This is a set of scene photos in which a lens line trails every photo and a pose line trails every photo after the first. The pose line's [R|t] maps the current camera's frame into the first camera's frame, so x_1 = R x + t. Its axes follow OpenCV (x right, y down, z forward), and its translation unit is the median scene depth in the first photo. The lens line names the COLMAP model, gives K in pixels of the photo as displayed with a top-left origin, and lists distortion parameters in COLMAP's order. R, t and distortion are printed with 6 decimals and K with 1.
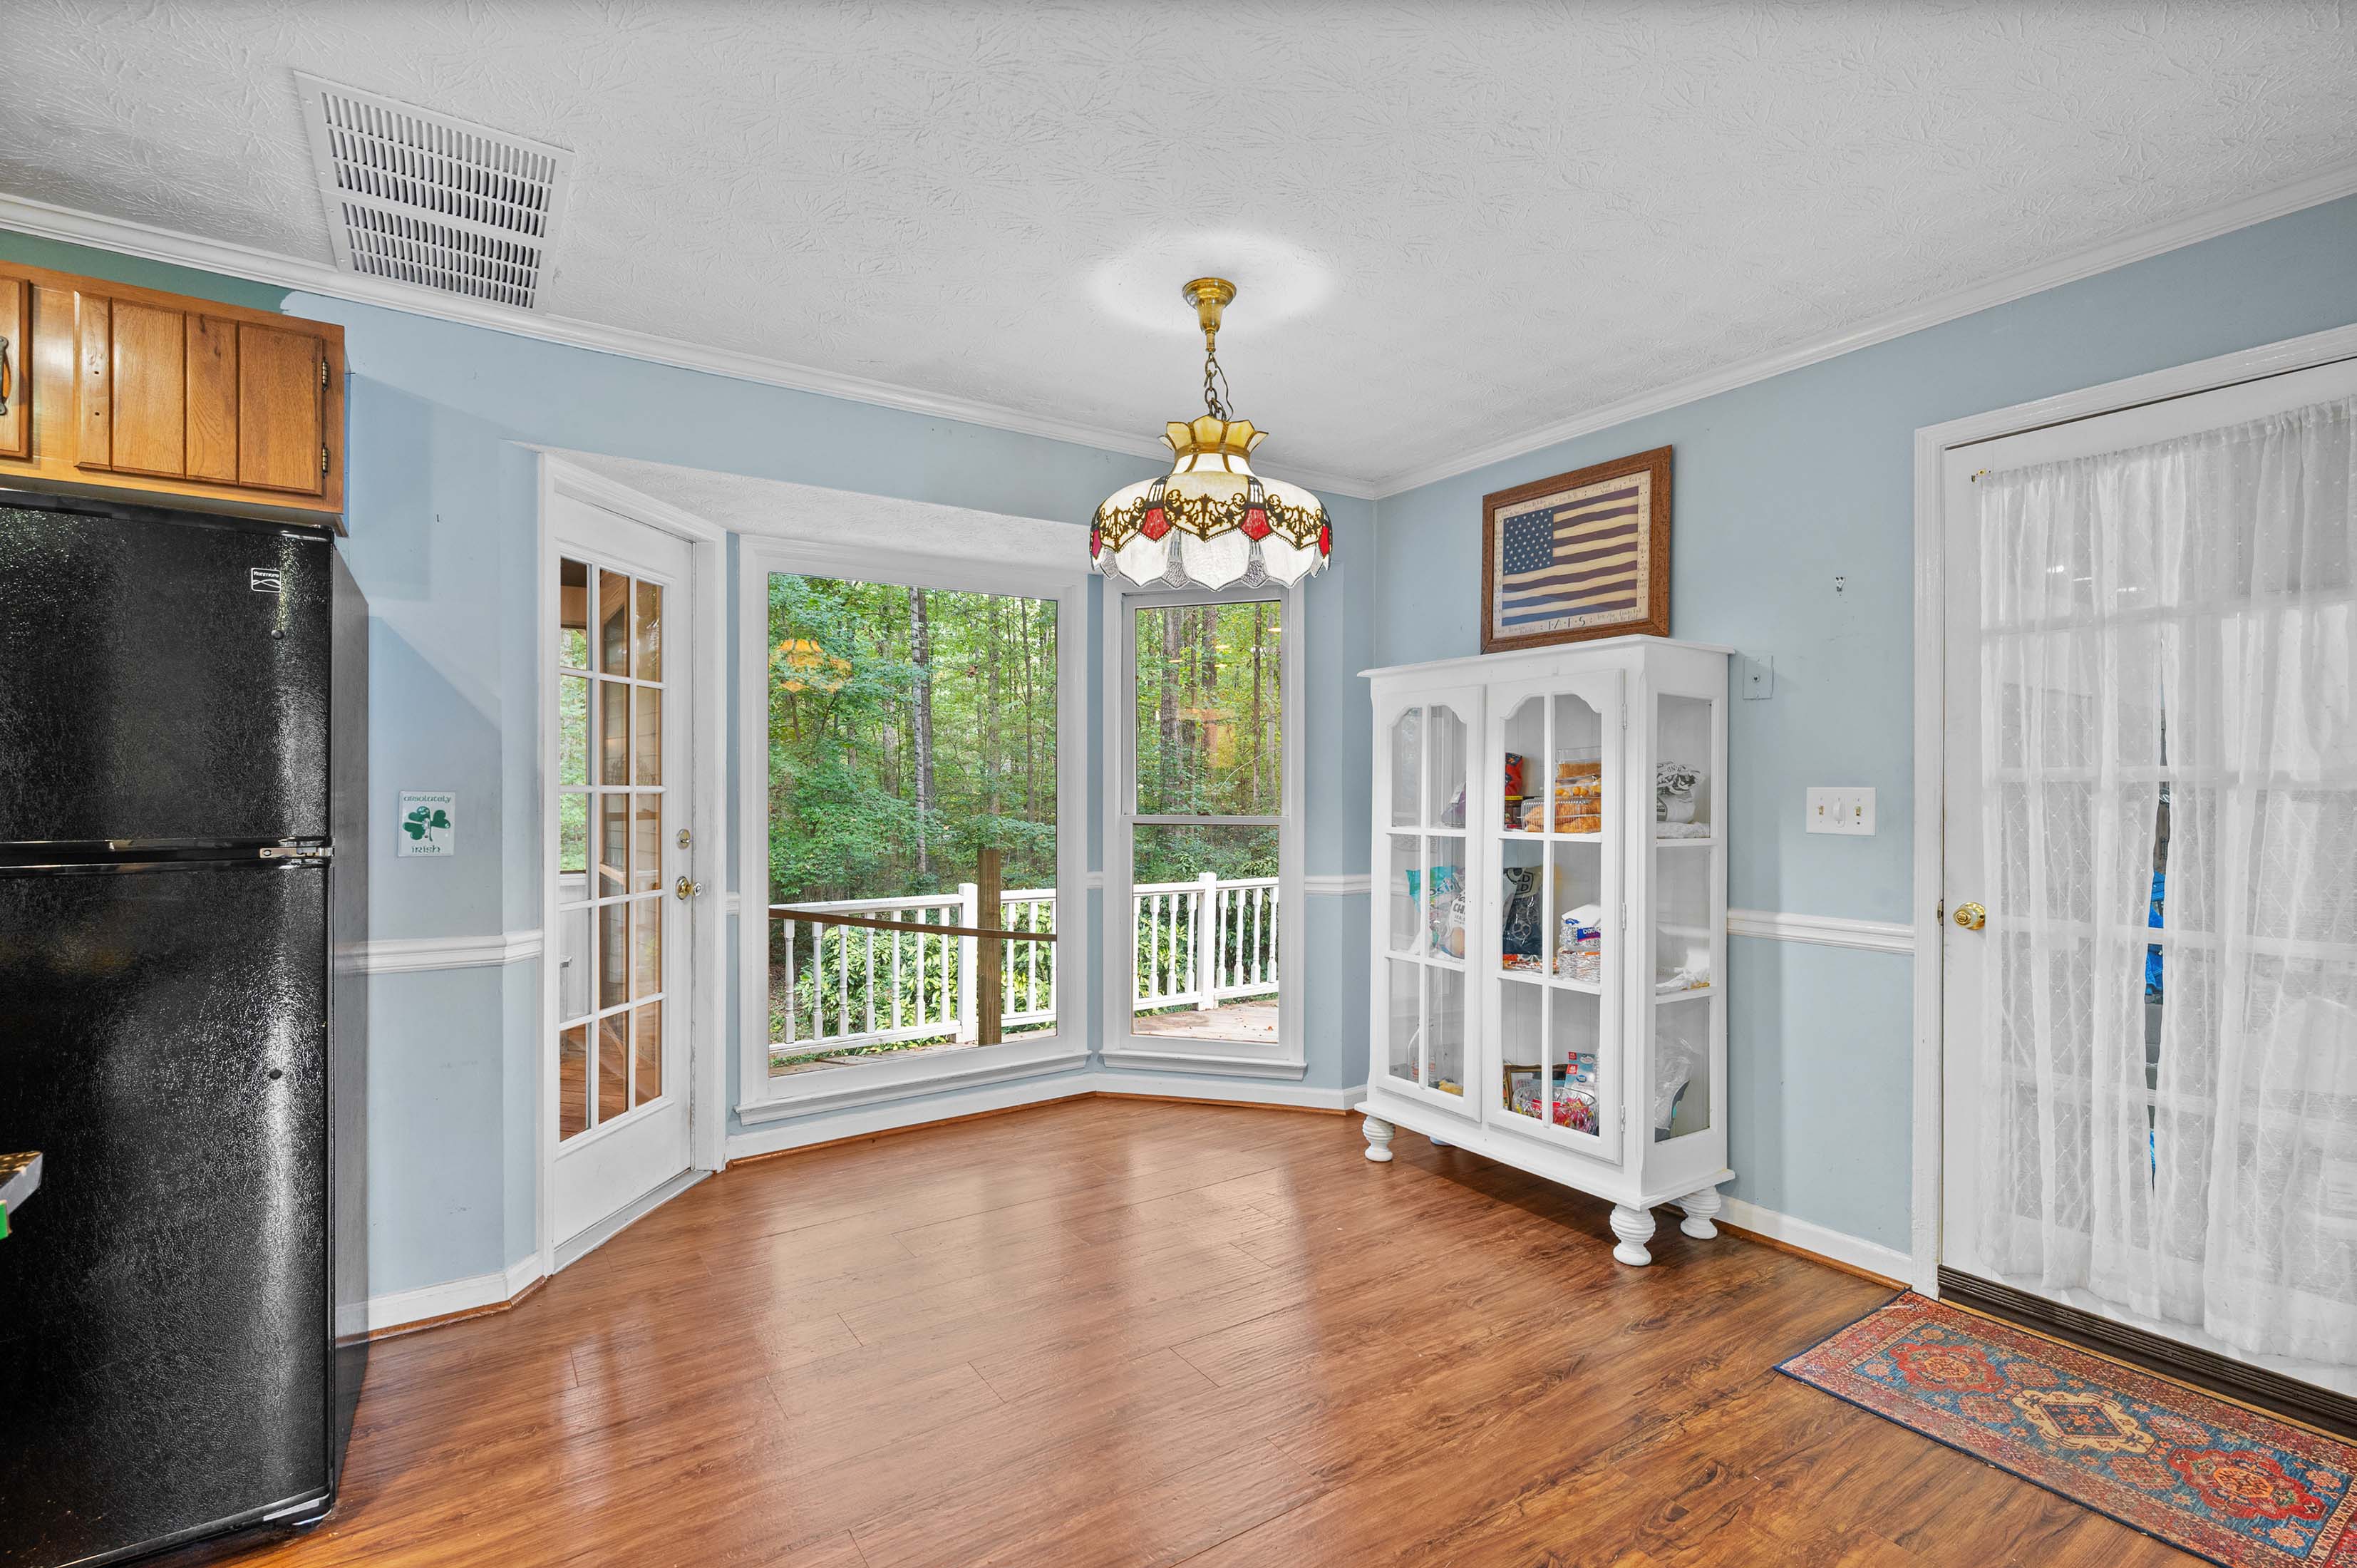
lens RADIAL K [[1089.2, 0, 1183.5], [0, 1089.2, 788.0], [0, 0, 1]] dist [-0.000609, 0.000627]
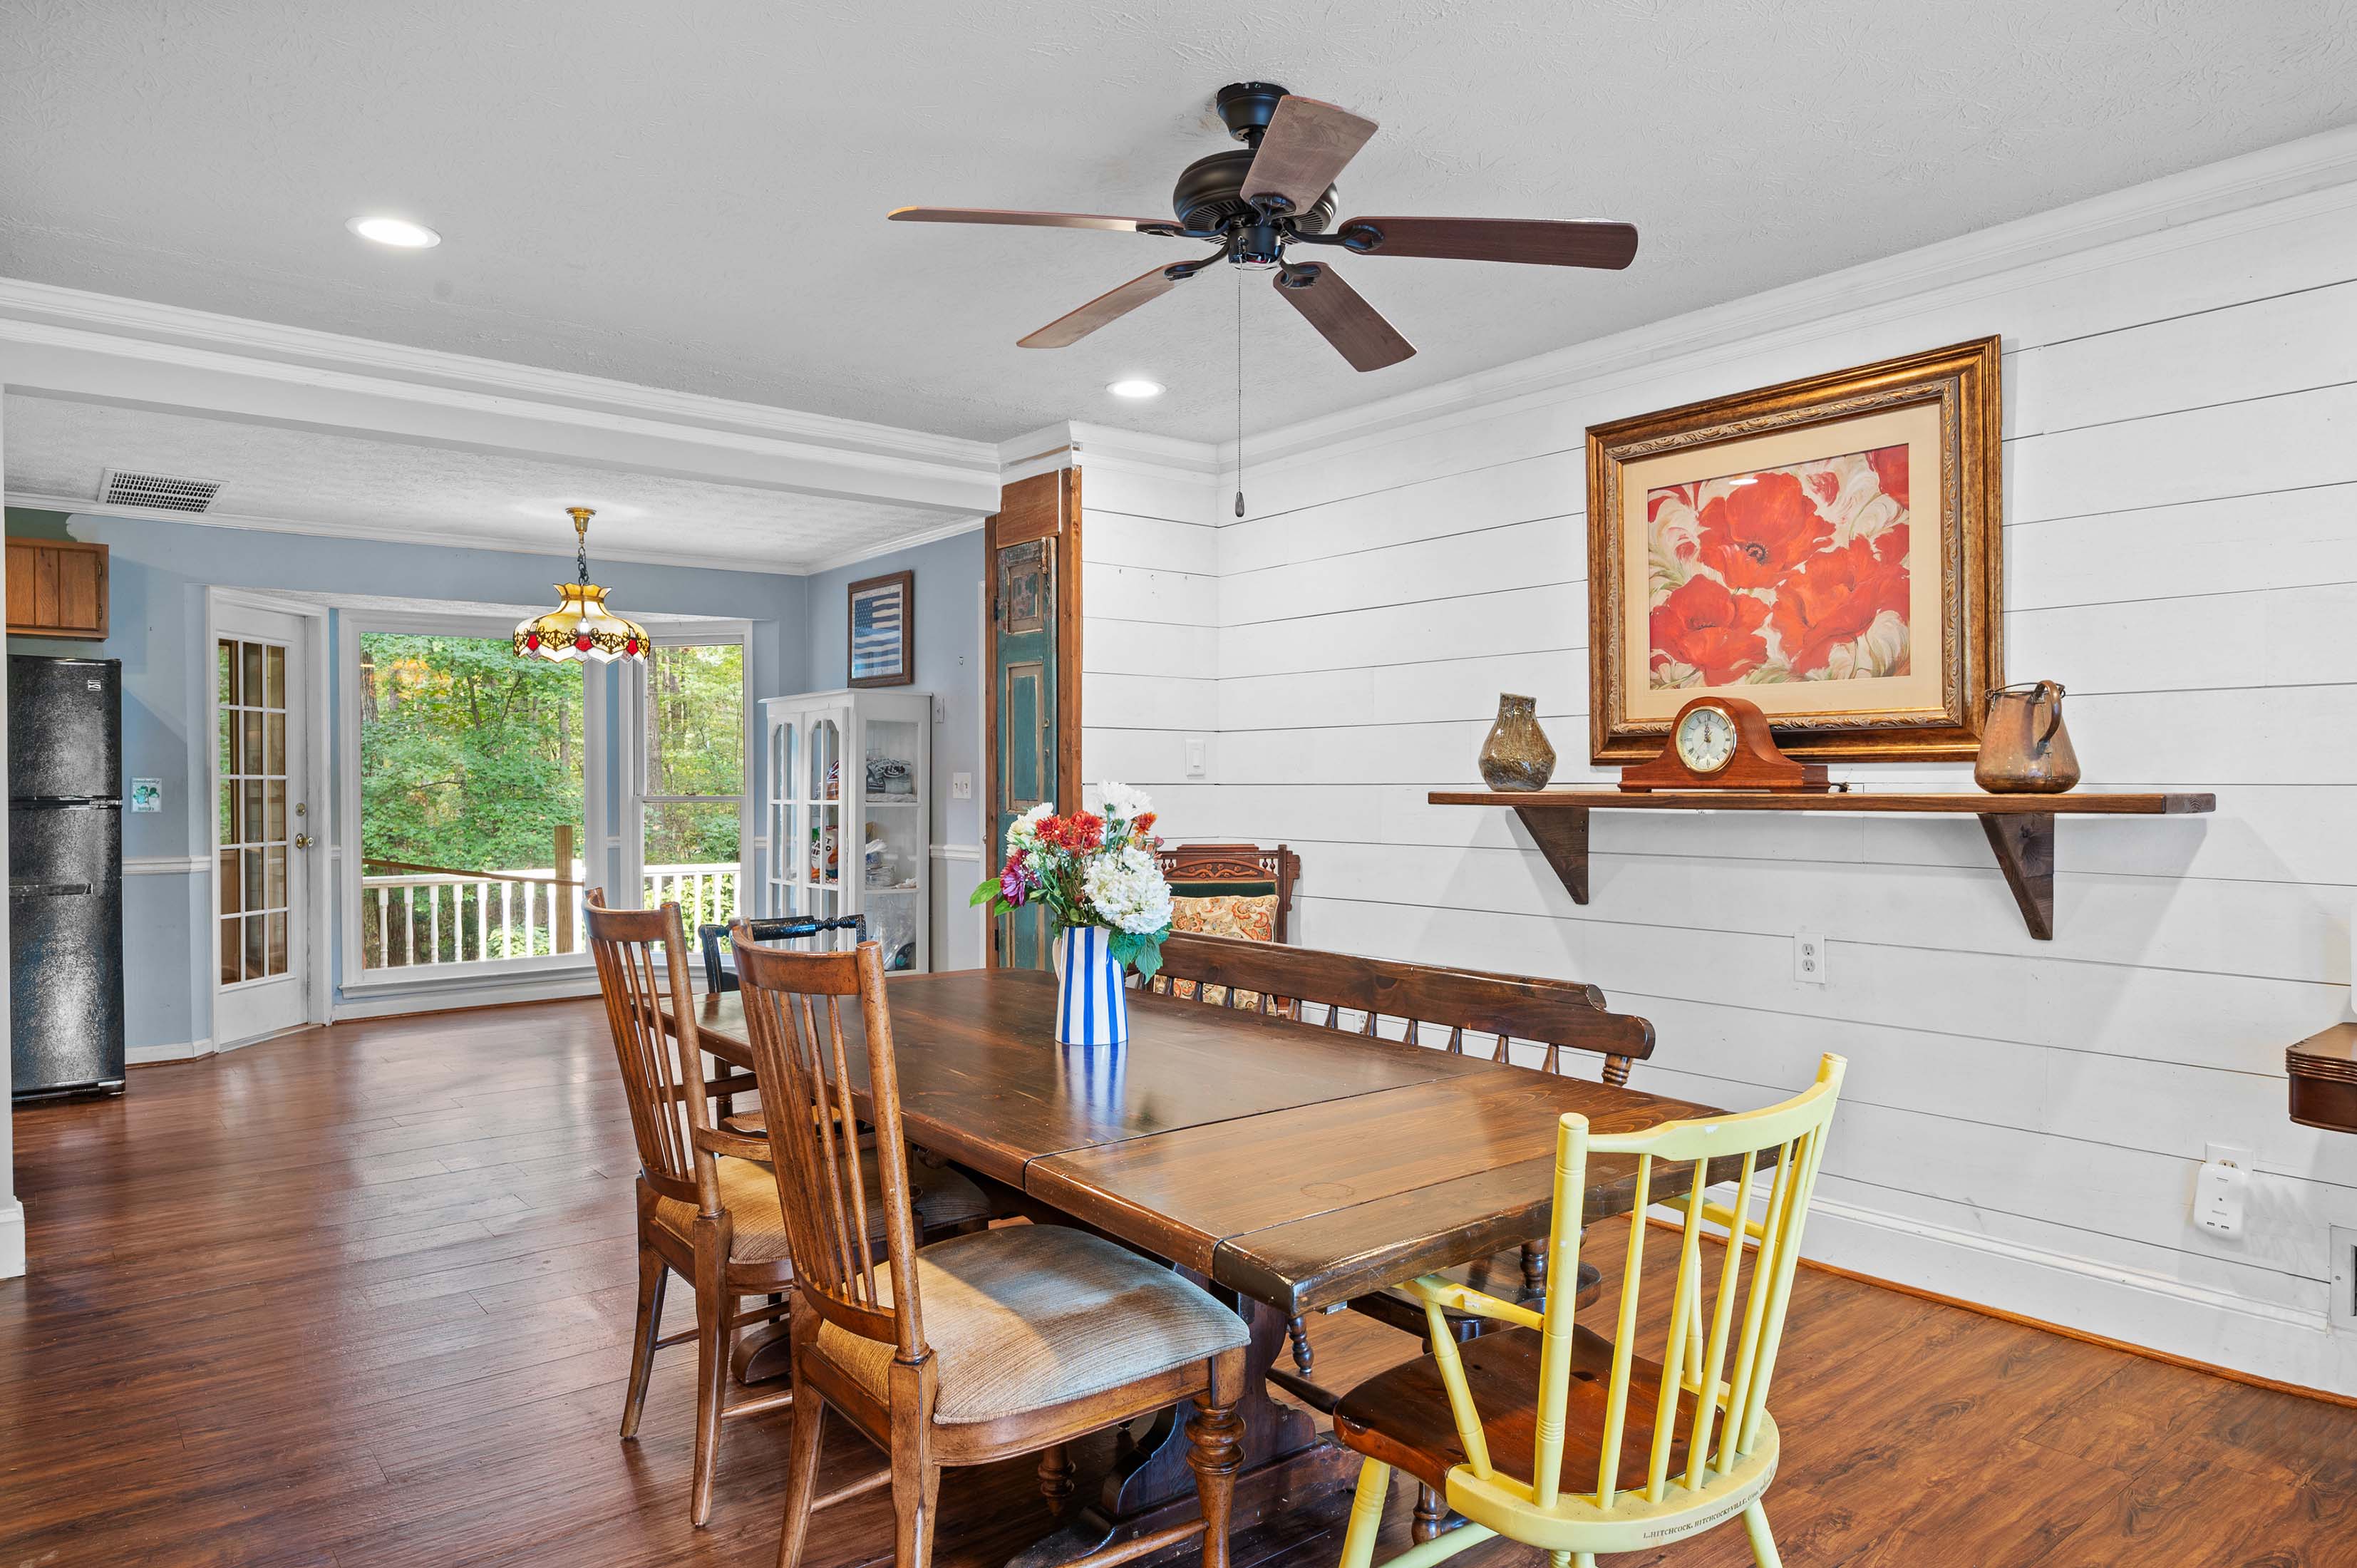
lens RADIAL K [[1423.9, 0, 1183.8], [0, 1423.9, 796.1], [0, 0, 1]] dist [-0.014114, 0.001677]
pose [[0.995312, -0.004902, 0.096589, 0.802977], [0.003869, 0.999933, 0.010879, 0.014943], [-0.096635, -0.010454, 0.995265, -1.516081]]
